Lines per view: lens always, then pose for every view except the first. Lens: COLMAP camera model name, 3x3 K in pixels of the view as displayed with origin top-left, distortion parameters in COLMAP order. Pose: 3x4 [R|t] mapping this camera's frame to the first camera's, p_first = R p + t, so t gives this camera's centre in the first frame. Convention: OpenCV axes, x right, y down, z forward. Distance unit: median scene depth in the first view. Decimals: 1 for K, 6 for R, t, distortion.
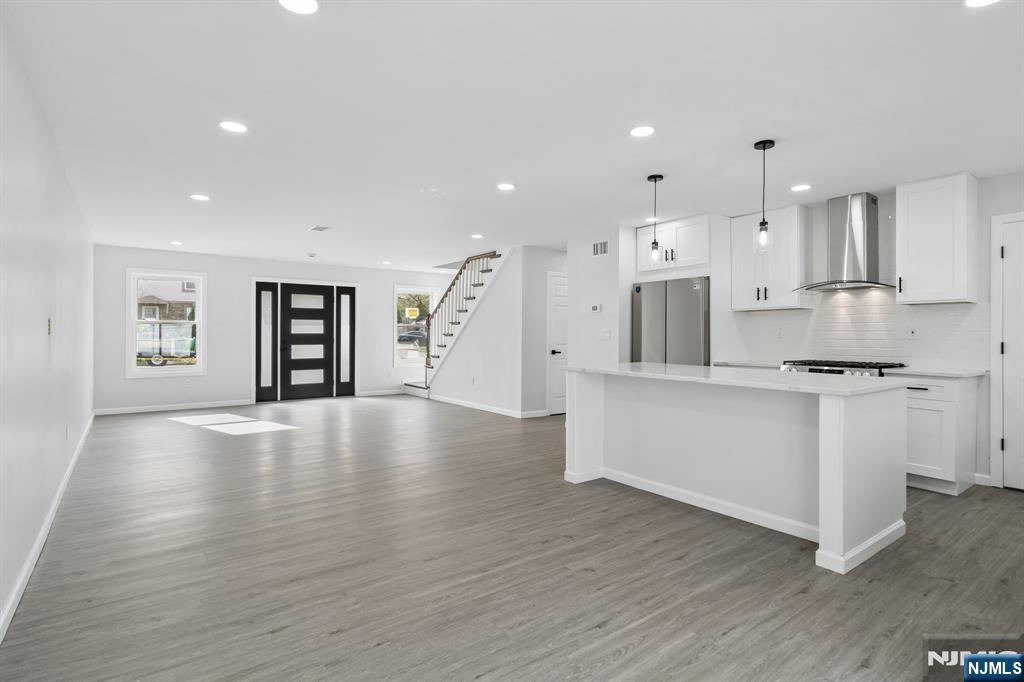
lens RADIAL K [[509.7, 0, 512.0], [0, 509.7, 341.0], [0, 0, 1]] dist [0.001646, 0.000838]
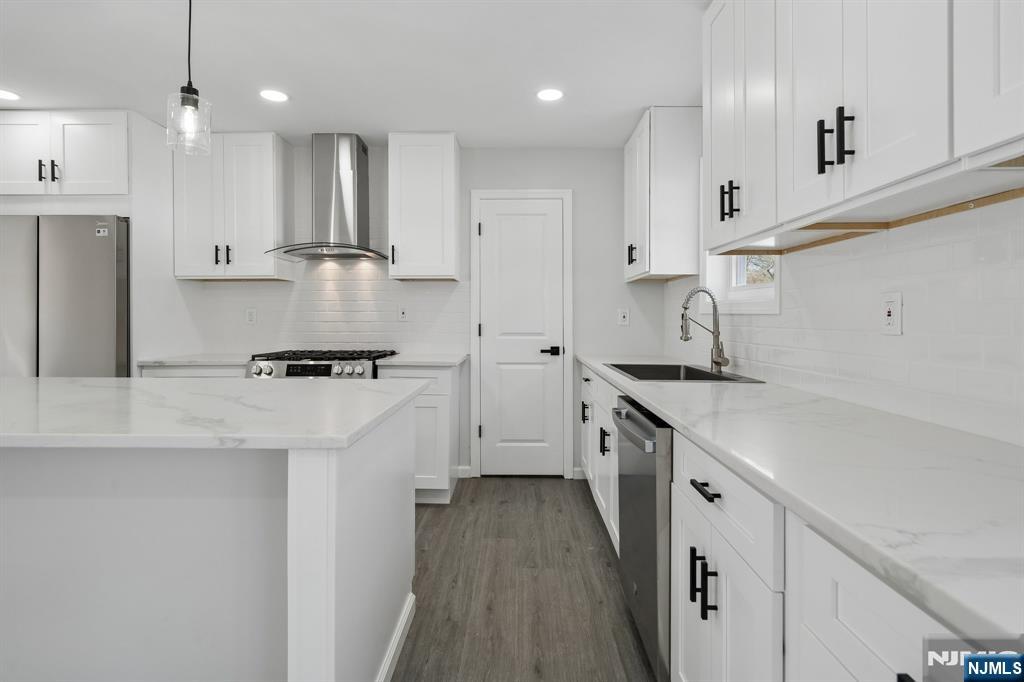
lens RADIAL K [[513.4, 0, 516.3], [0, 513.4, 313.7], [0, 0, 1]] dist [0.004332, 0.001157]
pose [[0.600883, 0.006266, 0.799313, 0.180618], [0.008436, 0.999864, -0.014180, -0.002046], [-0.799293, 0.015263, 0.600748, 0.283070]]
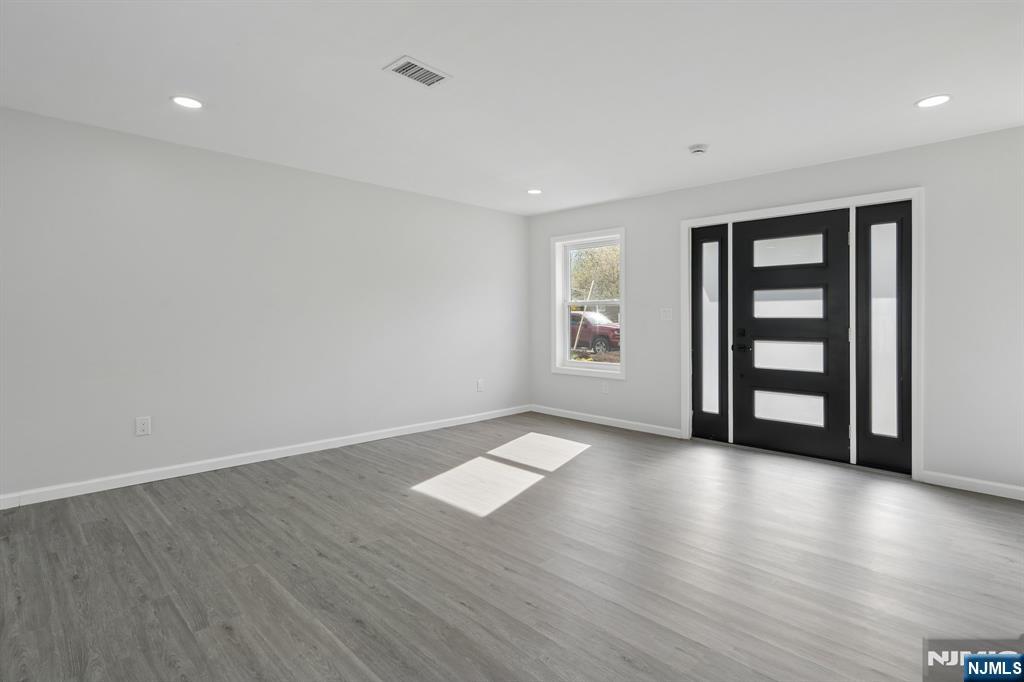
lens RADIAL K [[513.4, 0, 516.3], [0, 513.4, 313.7], [0, 0, 1]] dist [0.004332, 0.001157]
pose [[0.136001, -0.008048, -0.990676, 0.078840], [-0.015368, 0.999830, -0.010232, -0.016916], [0.990590, 0.016617, 0.135854, 1.204449]]
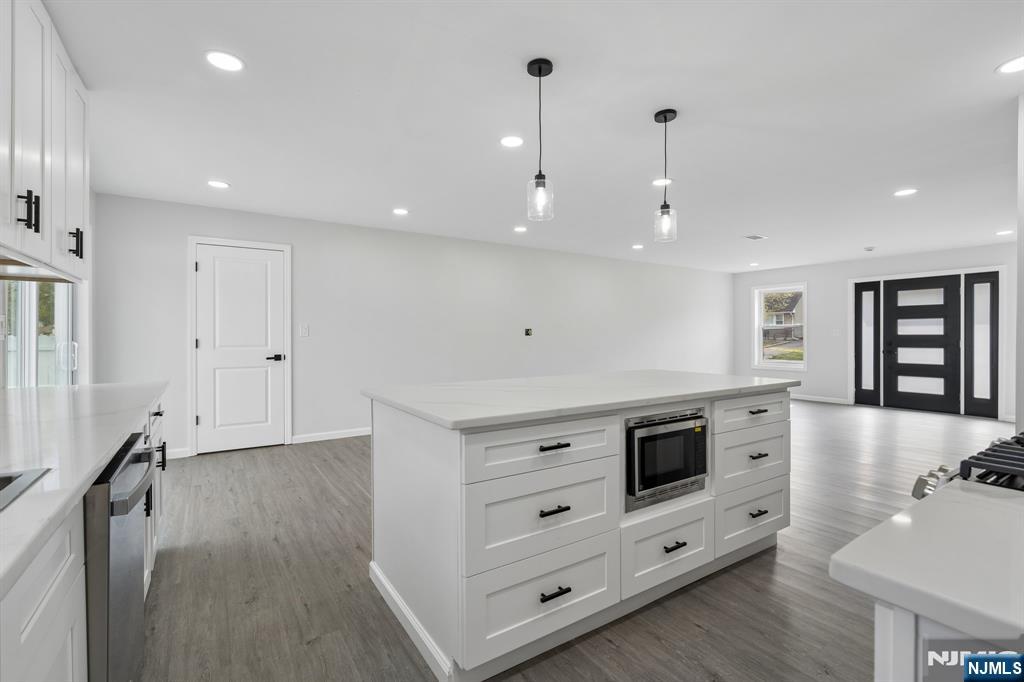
lens RADIAL K [[462.9, 0, 514.3], [0, 462.9, 336.8], [0, 0, 1]] dist [-0.001066, -0.000445]
pose [[-0.057067, 0.000680, -0.998370, 0.736831], [-0.013592, 0.999907, 0.001458, -0.005196], [0.998278, 0.013653, -0.057052, 0.639403]]
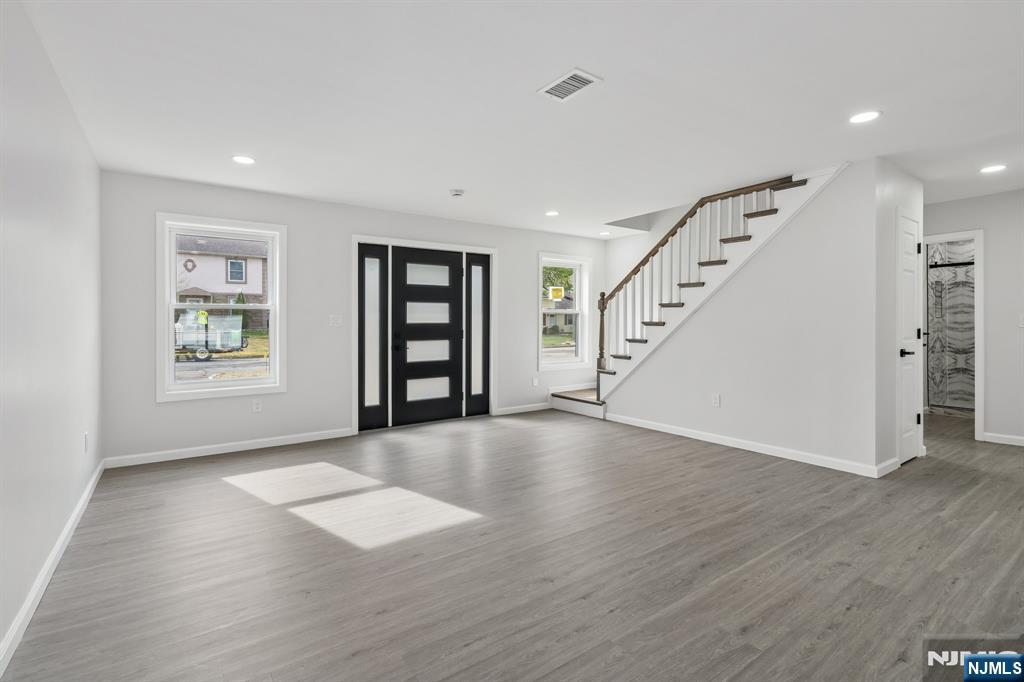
lens RADIAL K [[476.9, 0, 504.8], [0, 476.9, 318.8], [0, 0, 1]] dist [-0.000223, 0.000132]
pose [[0.999204, -0.007329, -0.039216, -0.490910], [0.006438, 0.999719, -0.022800, -0.009869], [0.039372, 0.022530, 0.998971, 0.682925]]
